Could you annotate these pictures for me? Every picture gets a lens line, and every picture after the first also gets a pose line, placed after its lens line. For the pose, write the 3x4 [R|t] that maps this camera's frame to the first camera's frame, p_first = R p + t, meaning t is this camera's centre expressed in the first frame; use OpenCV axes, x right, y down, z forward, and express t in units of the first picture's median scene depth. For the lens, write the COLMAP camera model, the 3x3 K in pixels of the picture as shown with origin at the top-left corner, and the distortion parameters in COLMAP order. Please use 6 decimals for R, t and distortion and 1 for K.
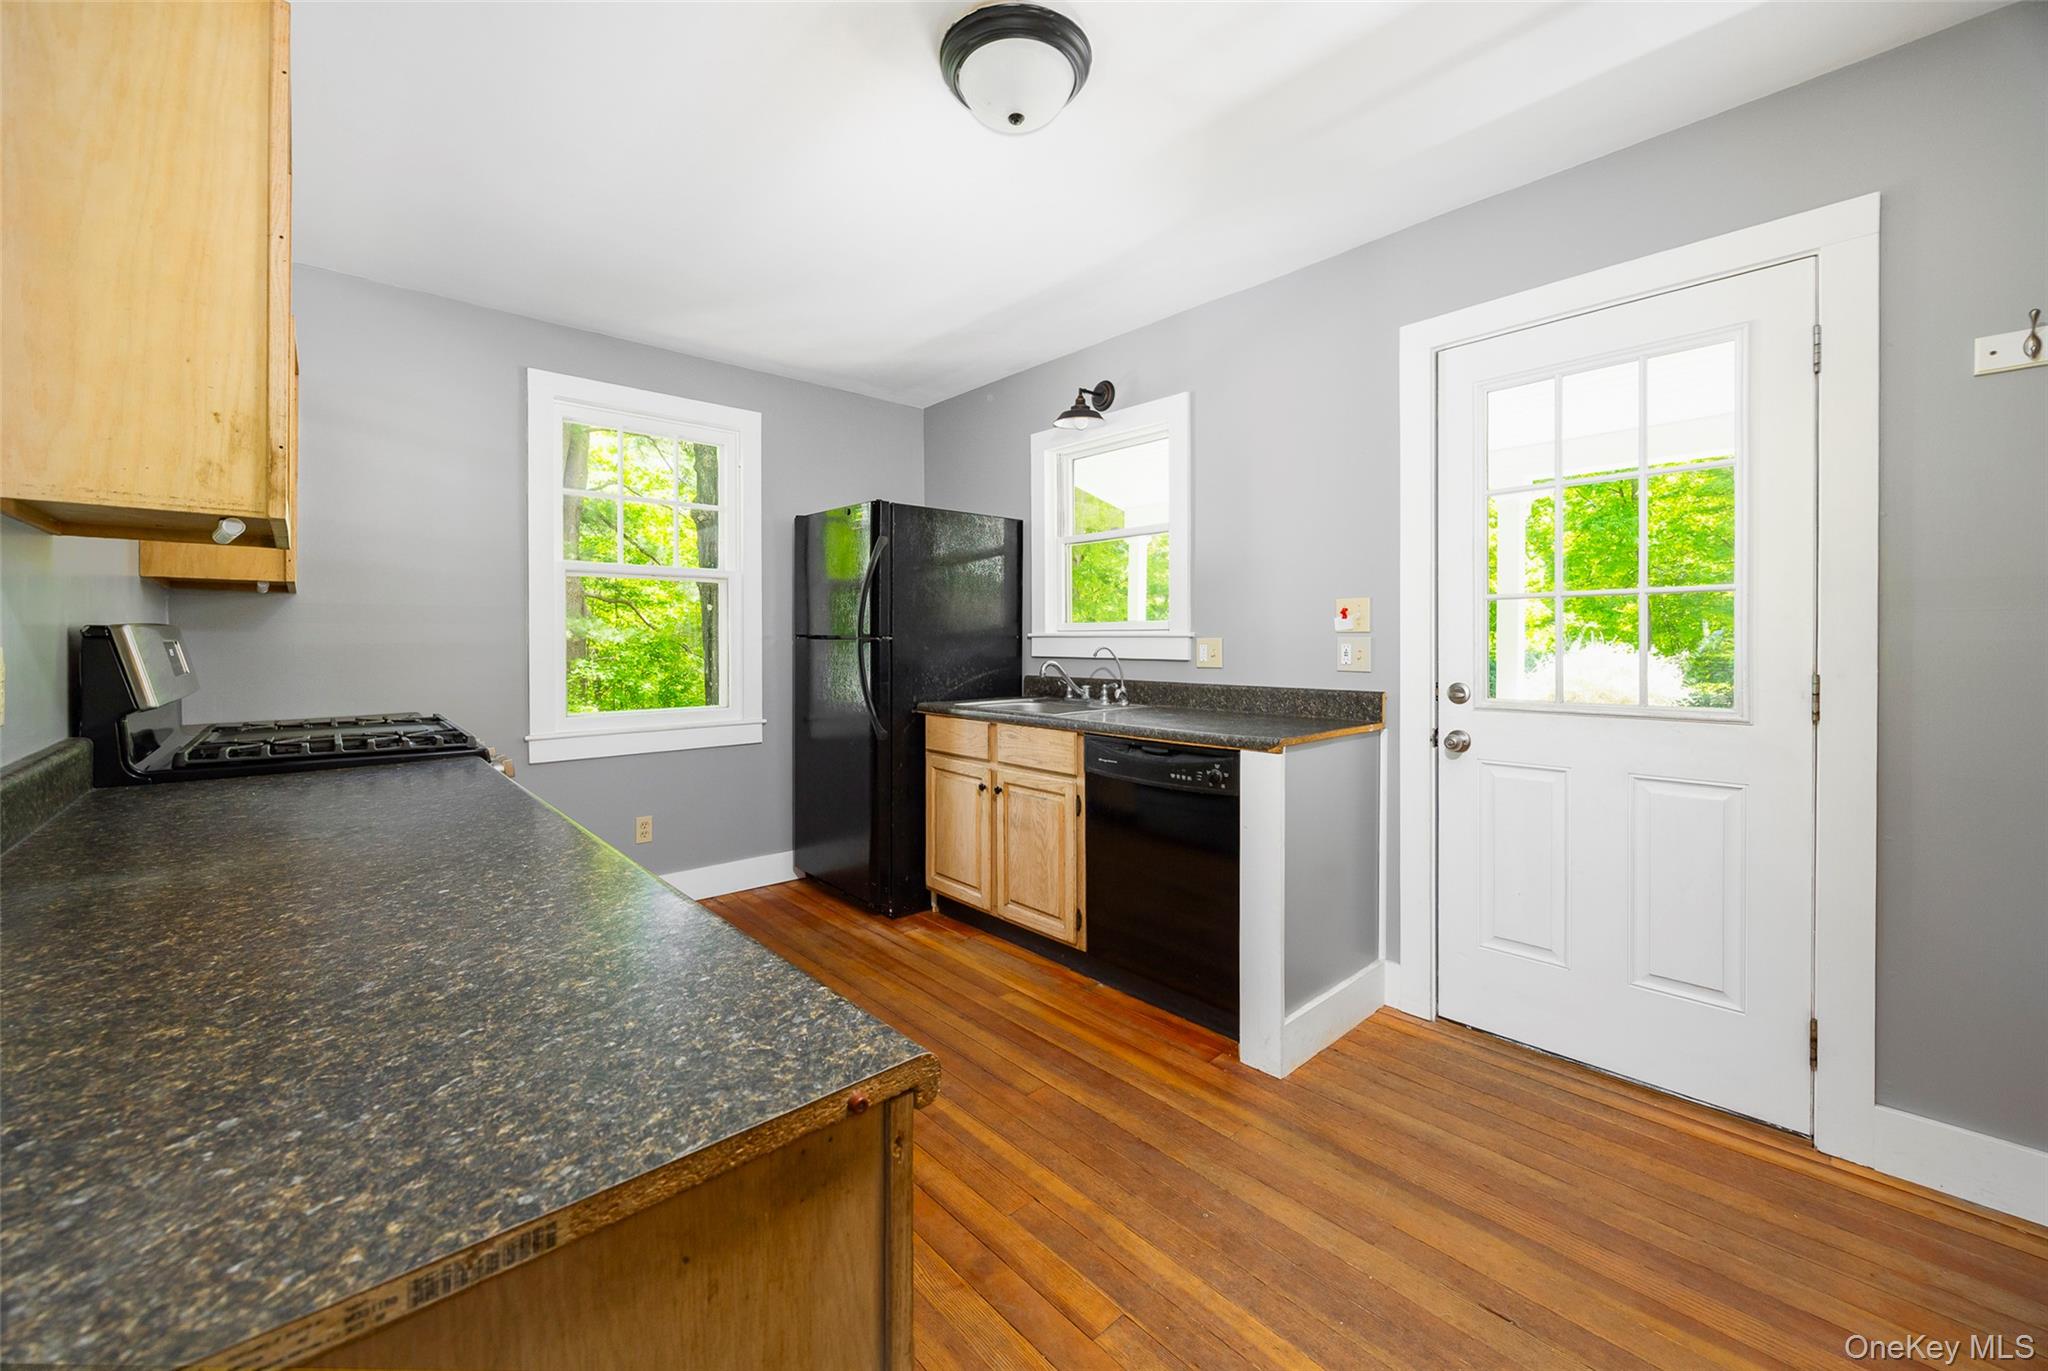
lens RADIAL K [[816.6, 0, 1016.5], [0, 816.6, 650.0], [0, 0, 1]] dist [0.000163, 0.000047]
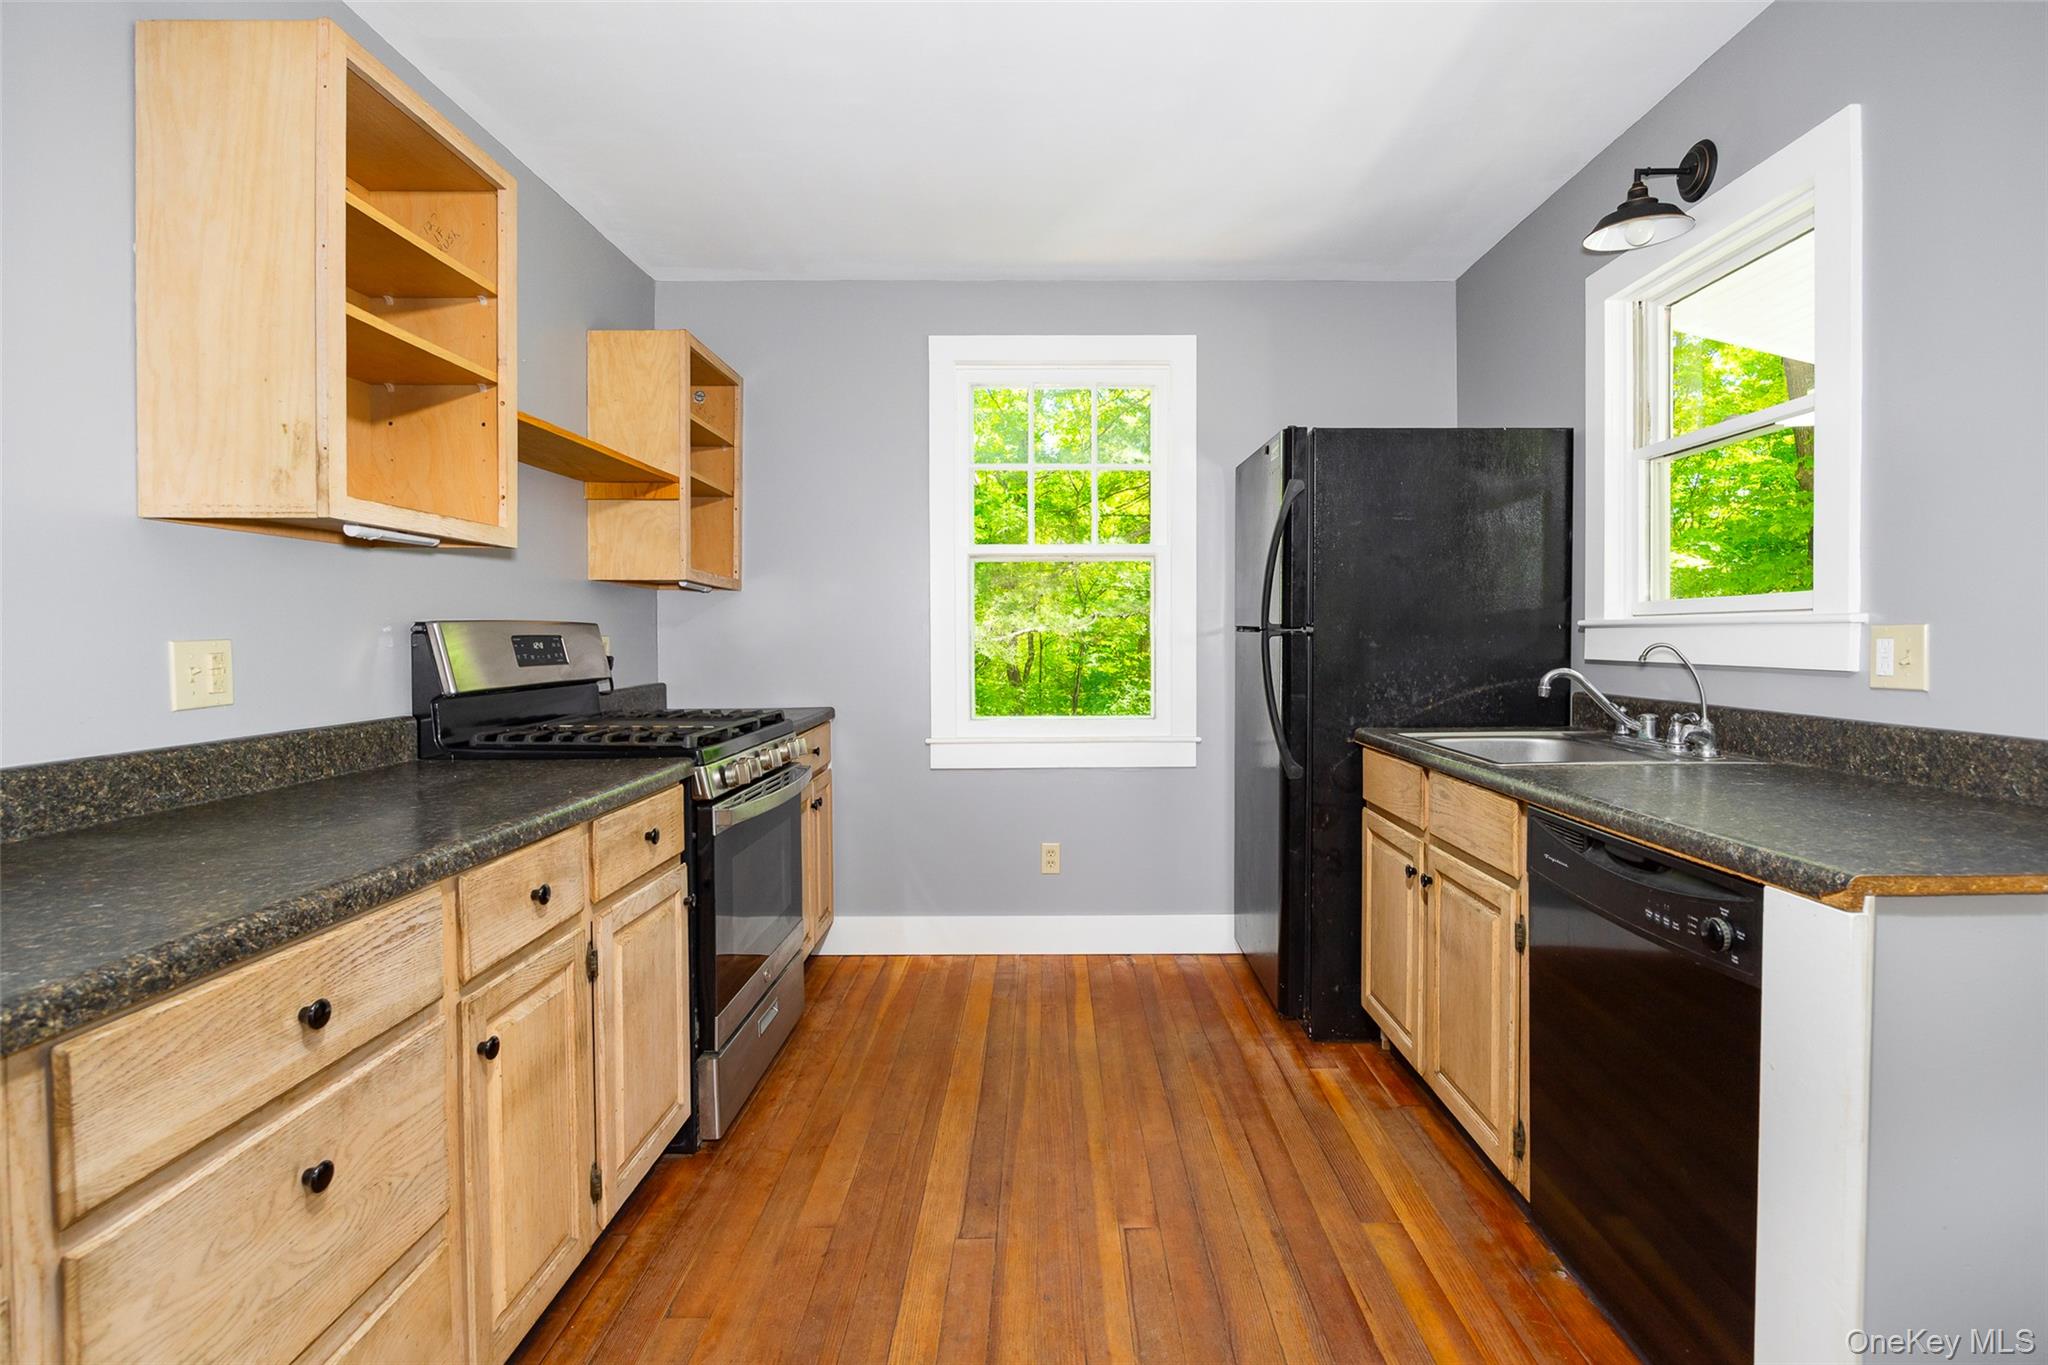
lens RADIAL K [[988.3, 0, 1048.2], [0, 988.3, 662.2], [0, 0, 1]] dist [-0.003594, -0.000183]
pose [[0.746586, 0.015494, -0.665108, 0.234737], [-0.004665, 0.999826, 0.018055, -0.001482], [0.665272, -0.010376, 0.746529, 0.253097]]
